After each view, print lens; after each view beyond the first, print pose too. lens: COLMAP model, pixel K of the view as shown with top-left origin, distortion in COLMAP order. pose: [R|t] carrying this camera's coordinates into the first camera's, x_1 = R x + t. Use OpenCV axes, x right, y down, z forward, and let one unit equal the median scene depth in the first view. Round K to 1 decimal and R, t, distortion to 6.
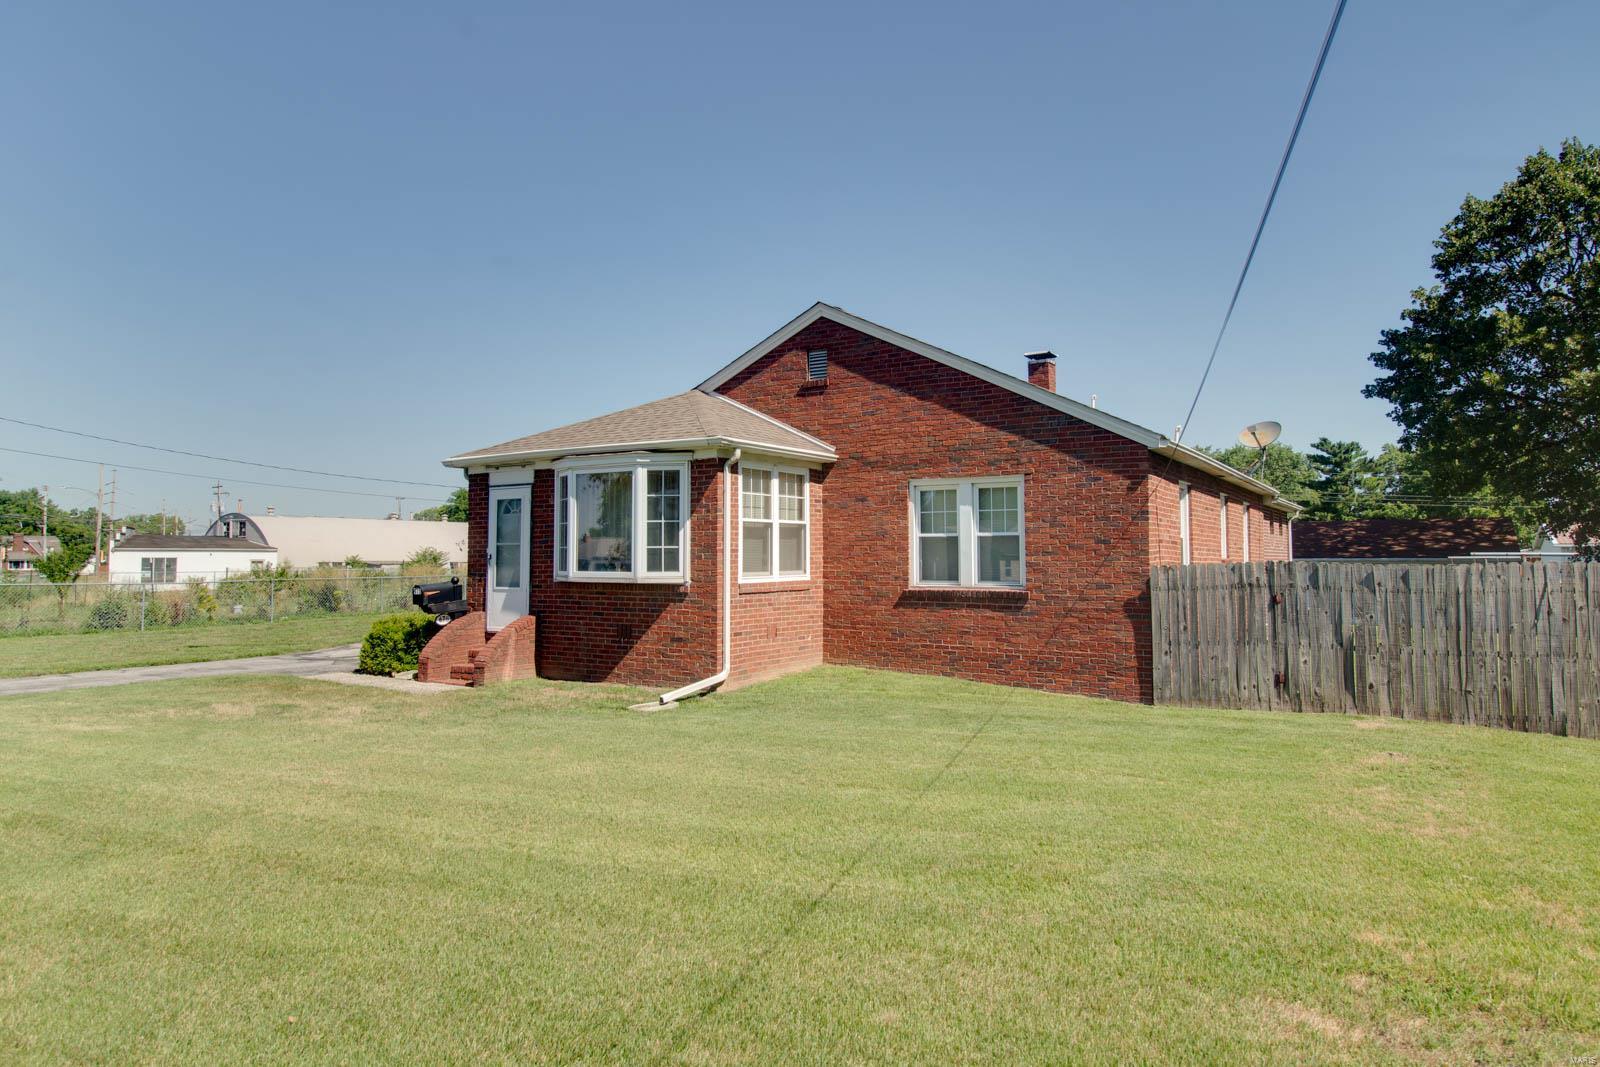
lens RADIAL K [[968.6, 0, 823.6], [0, 968.6, 505.5], [0, 0, 1]] dist [0.003806, 0.000197]
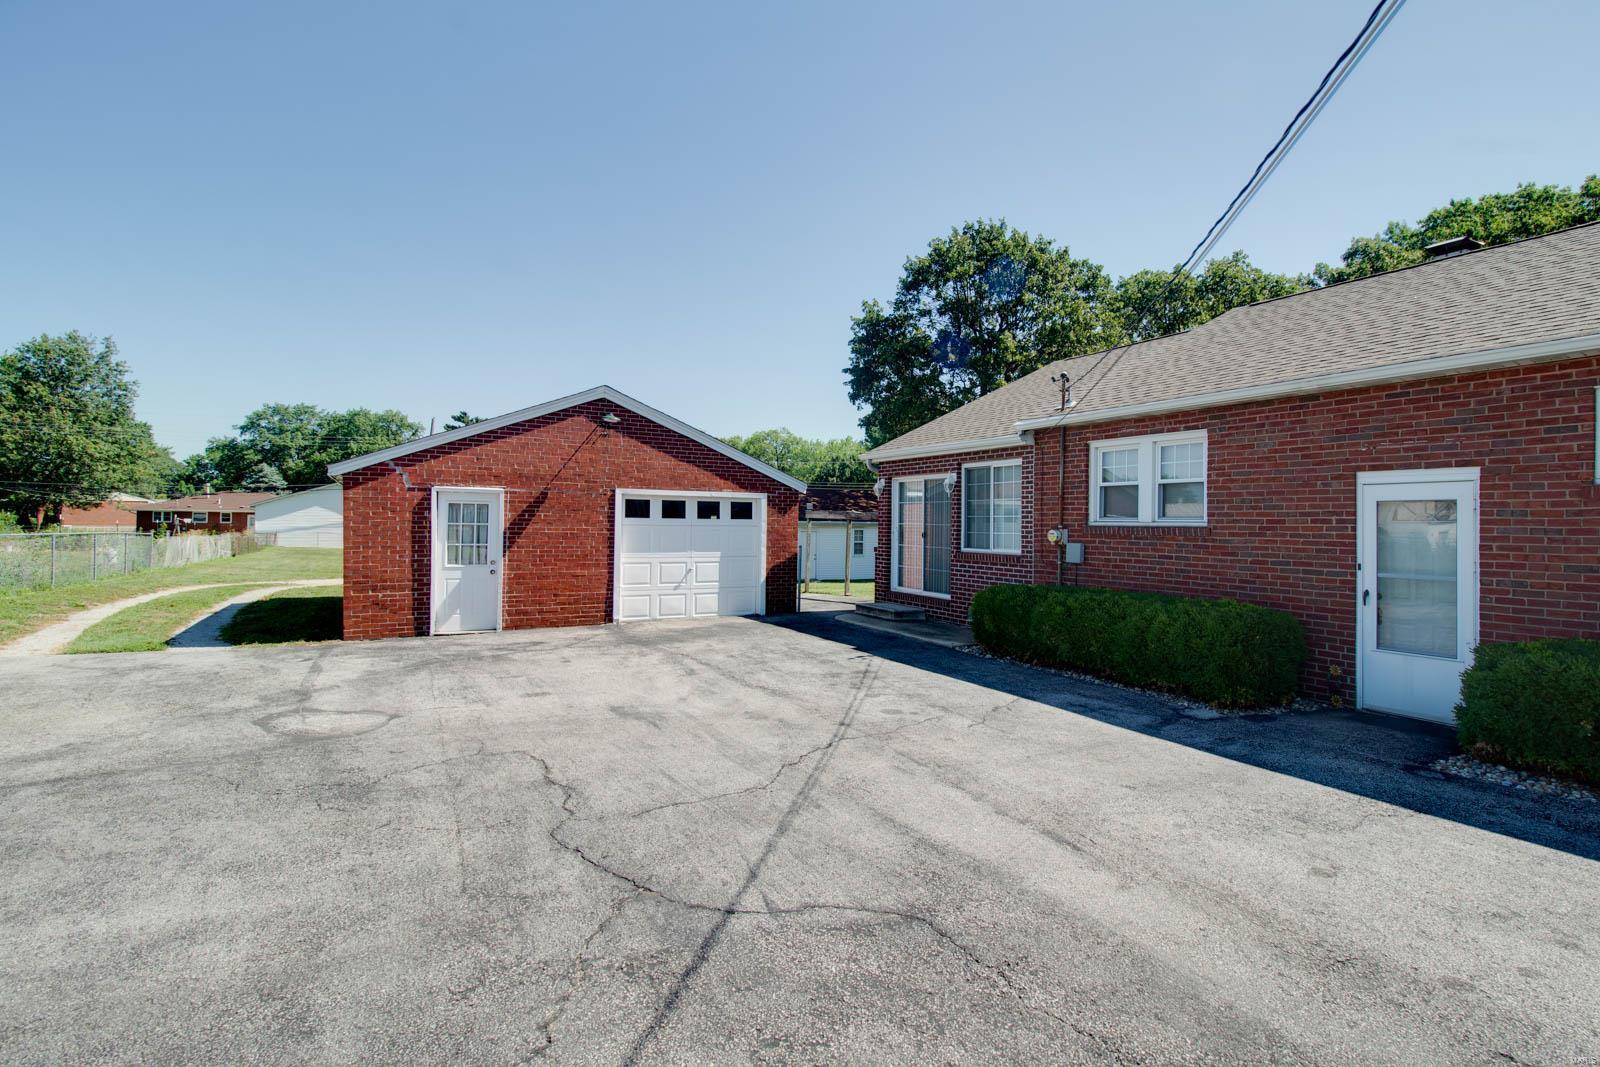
lens RADIAL K [[770.6, 0, 830.5], [0, 770.6, 502.4], [0, 0, 1]] dist [0.000707, -0.011663]
pose [[0.495897, 0.029820, 0.867869, -0.765307], [-0.064428, 0.997919, 0.002525, 0.093934], [-0.865988, -0.057167, 0.496787, 1.688837]]
